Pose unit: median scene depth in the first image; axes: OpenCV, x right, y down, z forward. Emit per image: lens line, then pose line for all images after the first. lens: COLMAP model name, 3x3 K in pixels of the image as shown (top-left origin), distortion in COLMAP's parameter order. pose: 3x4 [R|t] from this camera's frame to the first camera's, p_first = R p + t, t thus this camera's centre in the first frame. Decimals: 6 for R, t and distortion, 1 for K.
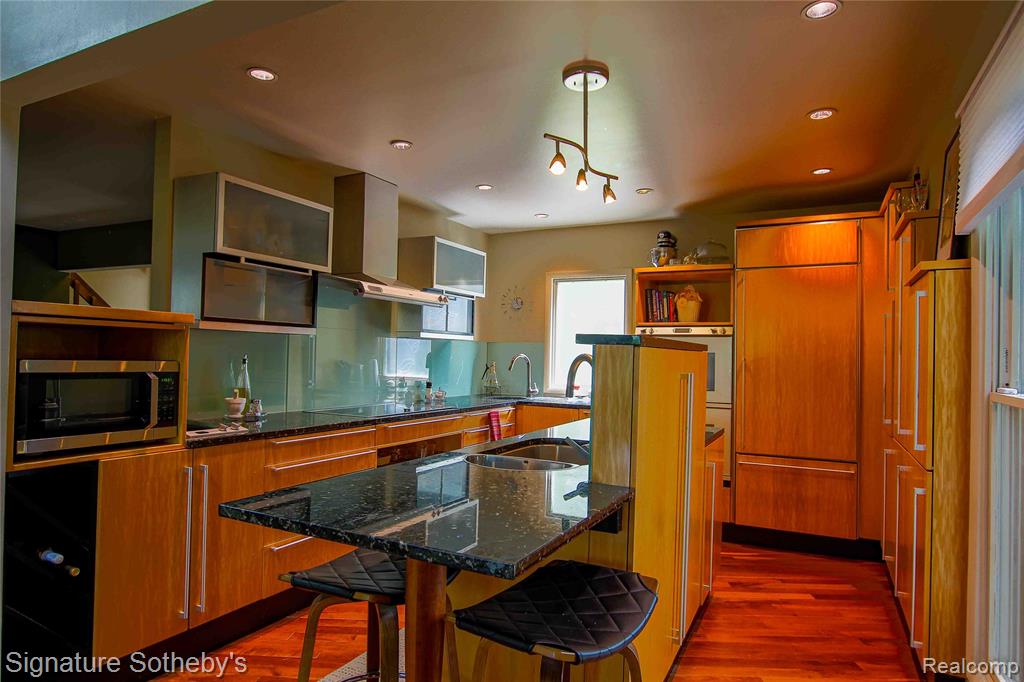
lens RADIAL K [[614.5, 0, 512.0], [0, 614.5, 341.0], [0, 0, 1]] dist [-0.025015, 0.001416]
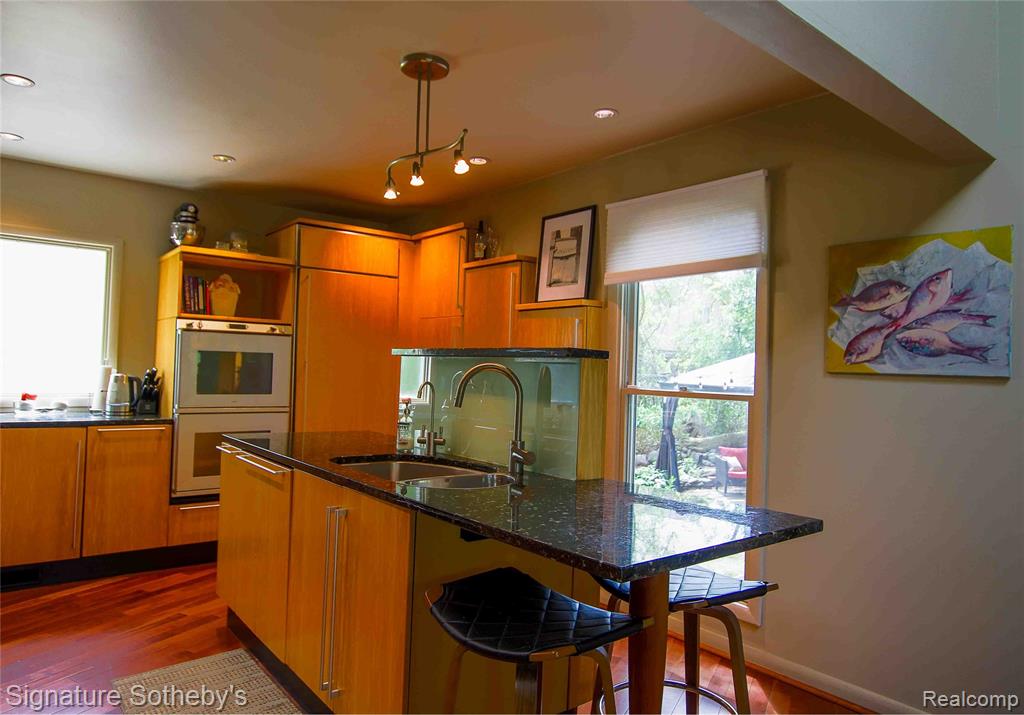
lens RADIAL K [[663.6, 0, 512.0], [0, 663.6, 357.5], [0, 0, 1]] dist [-0.005303, 0.001605]
pose [[0.402178, 0.006613, 0.915538, -0.448458], [-0.044181, 0.998949, 0.012192, -0.002015], [-0.914495, -0.045353, 0.402048, 0.263435]]
